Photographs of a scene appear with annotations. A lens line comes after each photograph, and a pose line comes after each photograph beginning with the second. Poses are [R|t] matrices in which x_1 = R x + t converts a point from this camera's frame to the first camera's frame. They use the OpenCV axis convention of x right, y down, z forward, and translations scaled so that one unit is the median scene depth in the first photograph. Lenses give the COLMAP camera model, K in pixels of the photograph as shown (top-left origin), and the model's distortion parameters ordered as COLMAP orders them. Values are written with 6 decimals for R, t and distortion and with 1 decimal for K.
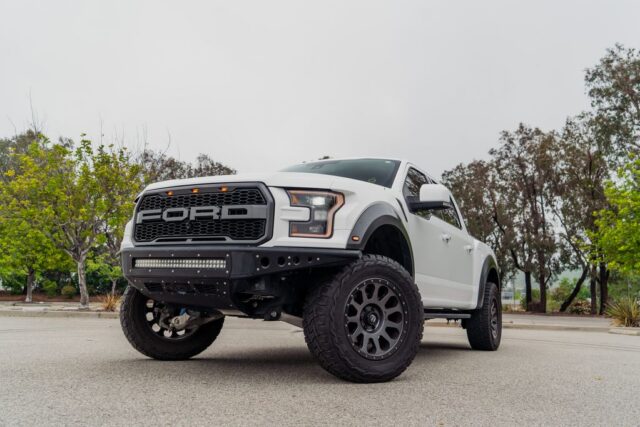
lens RADIAL K [[587.4, 0, 320.0], [0, 587.4, 213.5], [0, 0, 1]] dist [-0.008703, 0.018043]
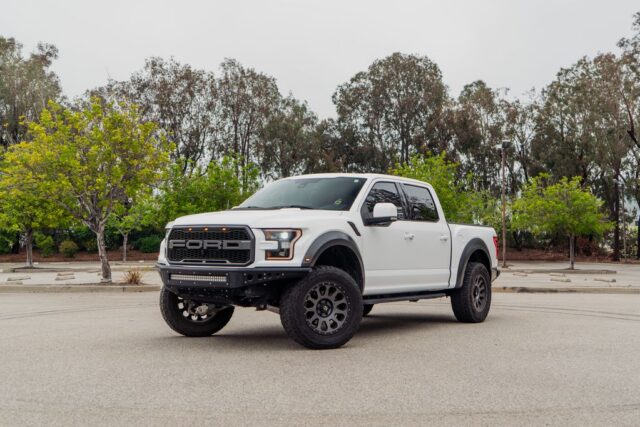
lens RADIAL K [[1013.9, 0, 327.7], [0, 1013.9, 211.8], [0, 0, 1]] dist [0.032781, 0.016225]
pose [[0.992263, -0.030077, -0.120456, 0.414077], [0.045696, 0.990580, 0.129083, -0.402069], [0.115439, -0.133589, 0.984291, -1.529680]]
